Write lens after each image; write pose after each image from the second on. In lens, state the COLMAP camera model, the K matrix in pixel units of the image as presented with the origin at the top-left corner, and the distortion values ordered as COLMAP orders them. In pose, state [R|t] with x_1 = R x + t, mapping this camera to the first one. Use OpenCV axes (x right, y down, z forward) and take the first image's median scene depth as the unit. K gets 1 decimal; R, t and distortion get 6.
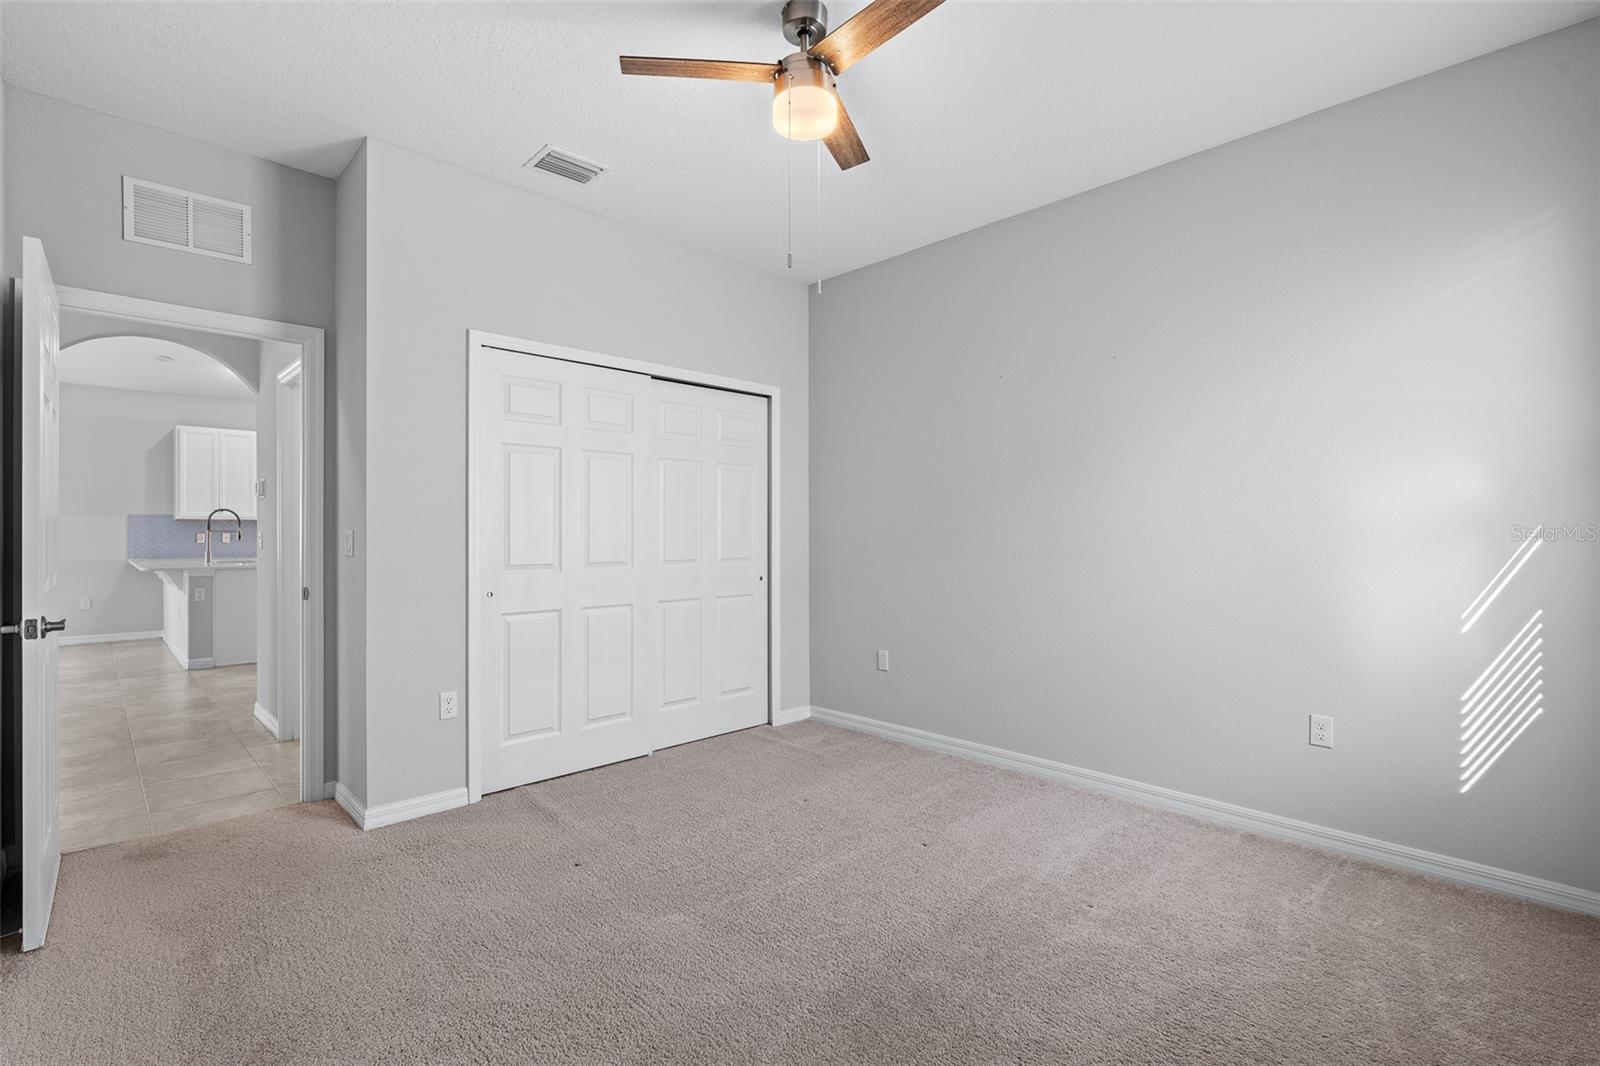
lens RADIAL K [[724.2, 0, 800.6], [0, 724.2, 535.3], [0, 0, 1]] dist [-0.003527, 0.001534]
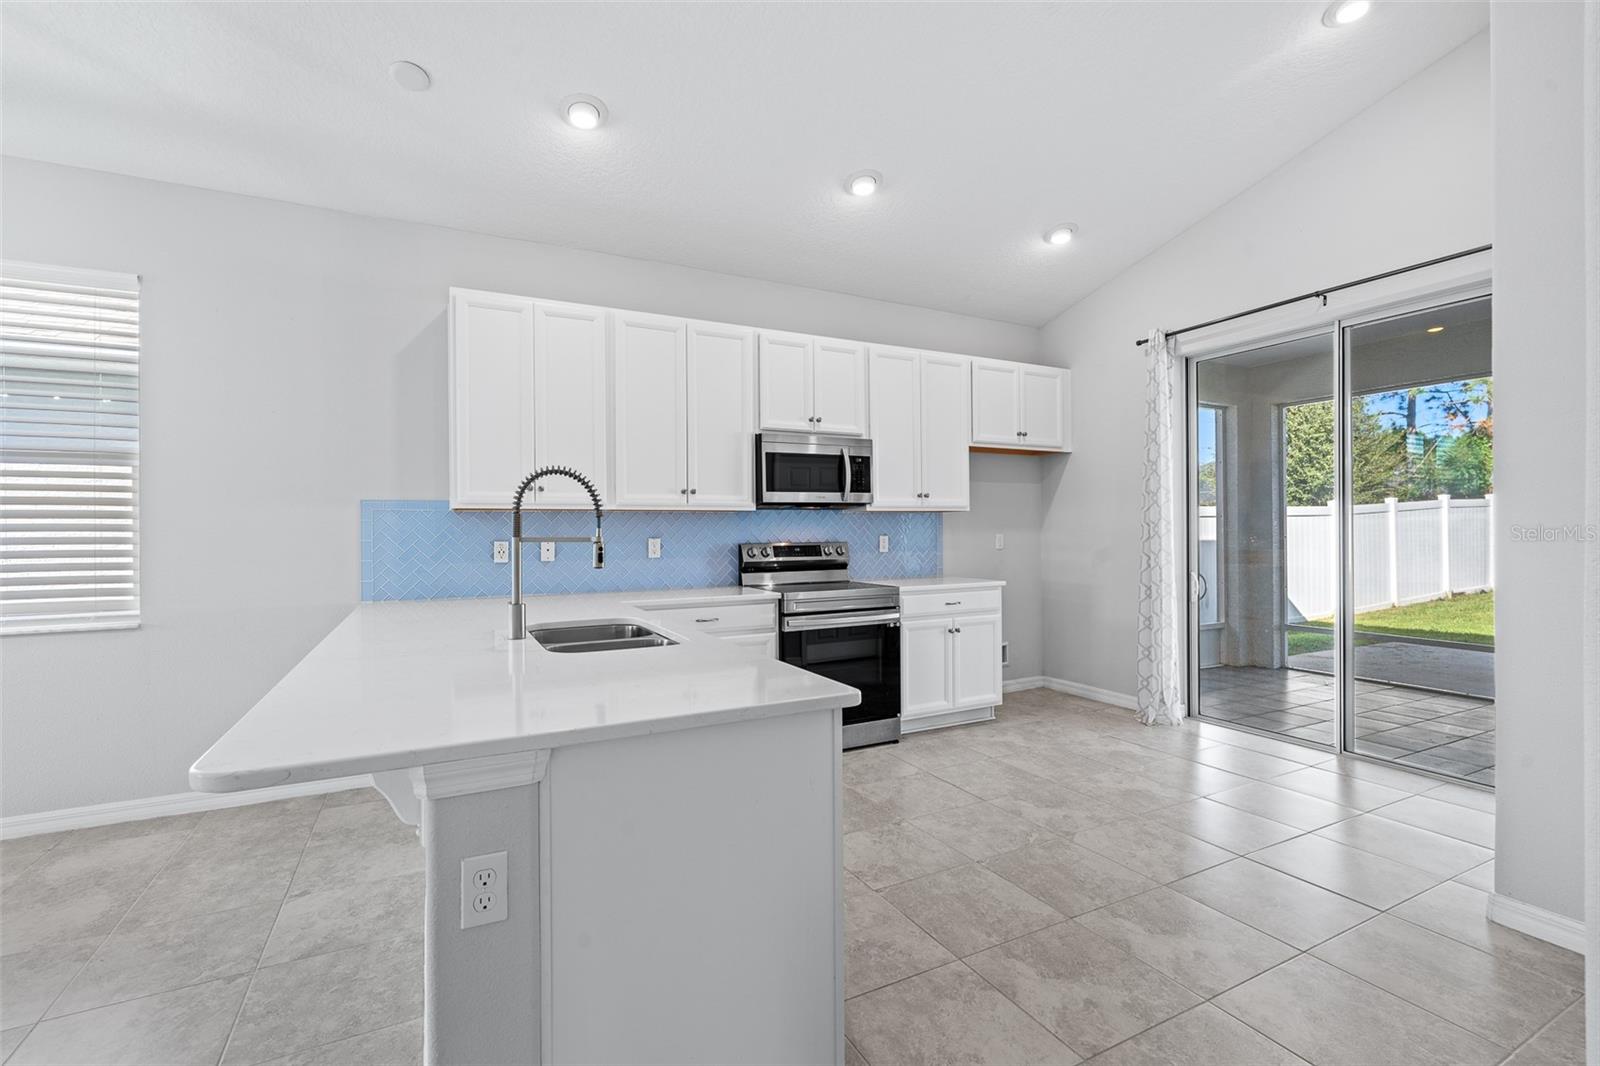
lens RADIAL K [[724.2, 0, 799.5], [0, 724.2, 529.2], [0, 0, 1]] dist [-0.003527, 0.001534]
pose [[0.953004, -0.007674, -0.302861, -0.539269], [0.006774, 0.999969, -0.004025, -0.007813], [0.302882, 0.001784, 0.953026, 0.655794]]
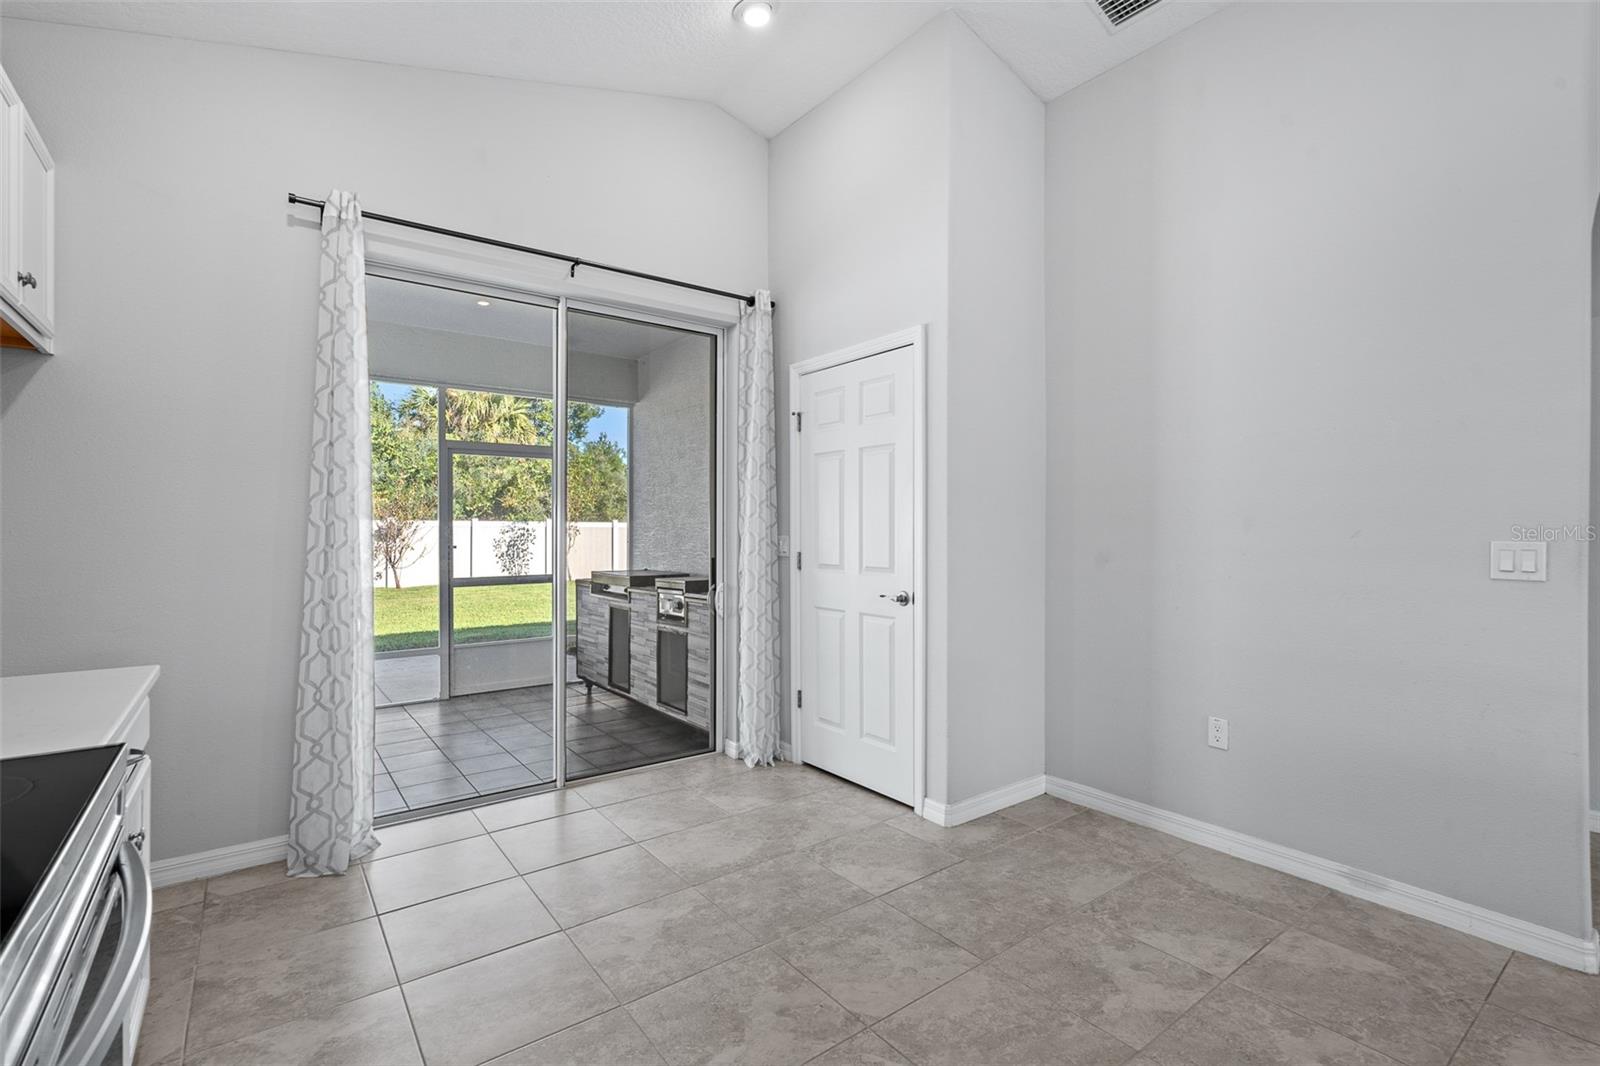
lens RADIAL K [[724.2, 0, 803.0], [0, 724.2, 530.0], [0, 0, 1]] dist [-0.003527, 0.001534]
pose [[0.134030, 0.000340, 0.990977, -0.744224], [0.003928, 0.999992, -0.000874, -0.008030], [-0.990970, 0.004009, 0.134027, 1.021531]]
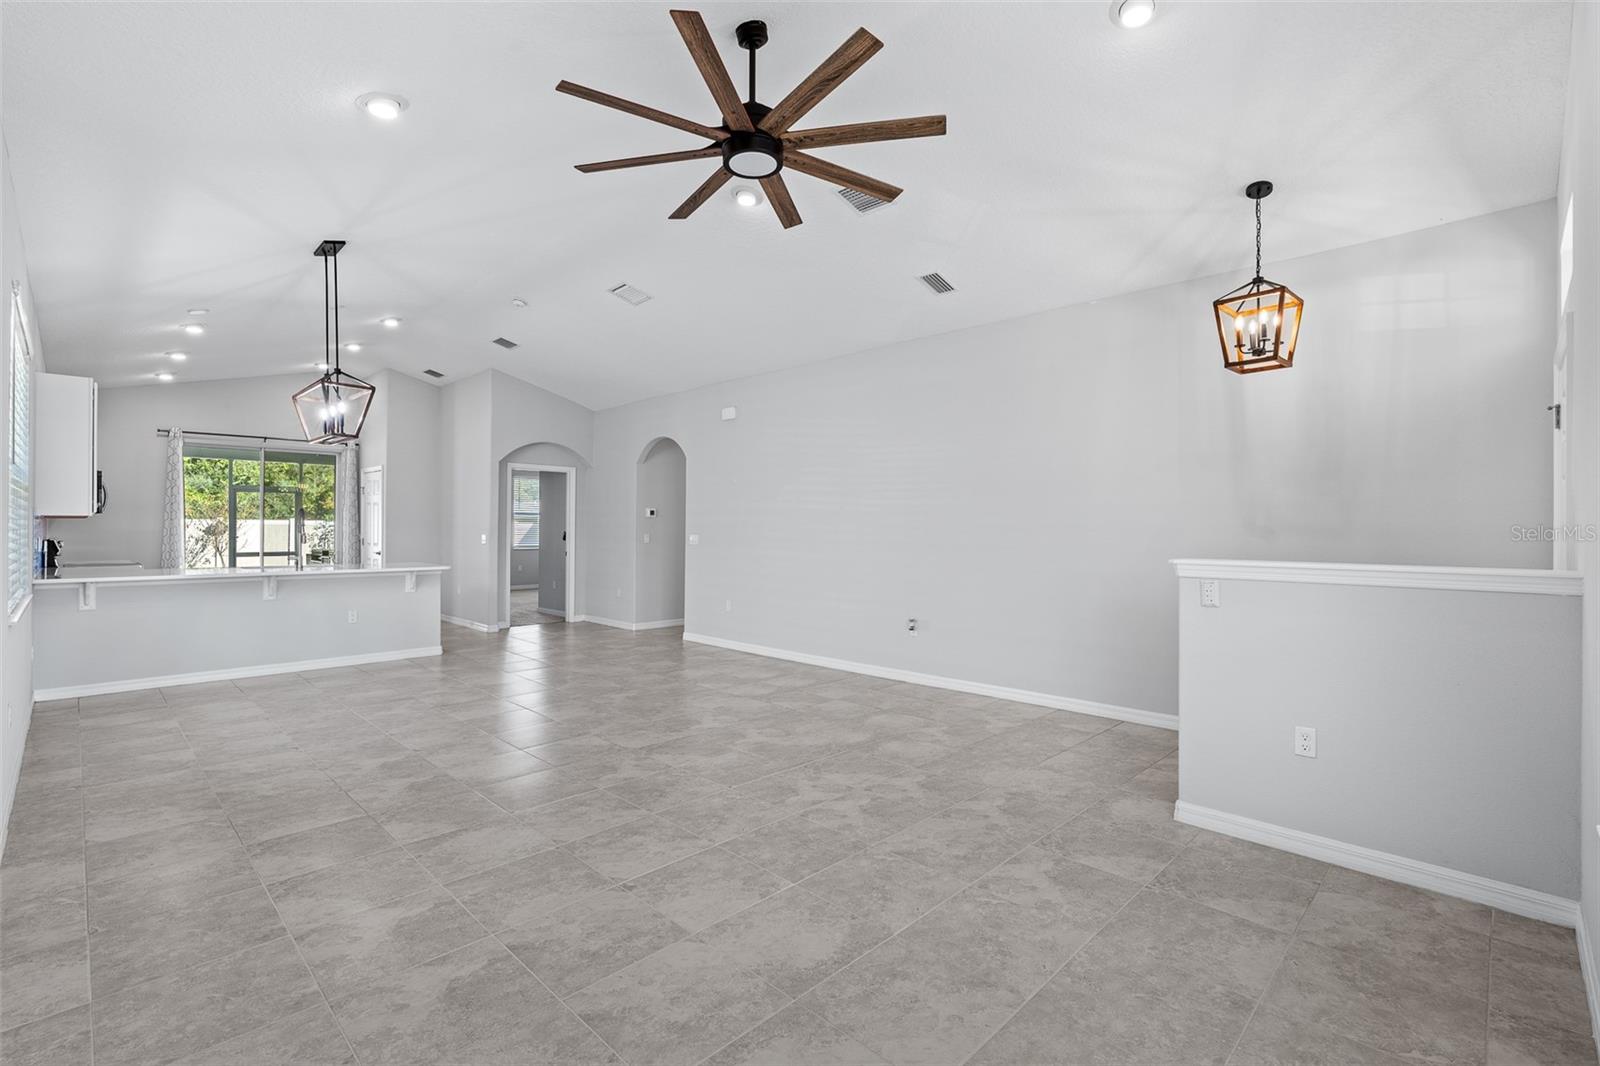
lens RADIAL K [[724.2, 0, 801.7], [0, 724.2, 526.1], [0, 0, 1]] dist [-0.003527, 0.001534]
pose [[-0.008534, 0.004188, 0.999955, -1.549596], [-0.003398, 0.999985, -0.004217, -0.013064], [-0.999958, -0.003434, -0.008519, 0.333062]]
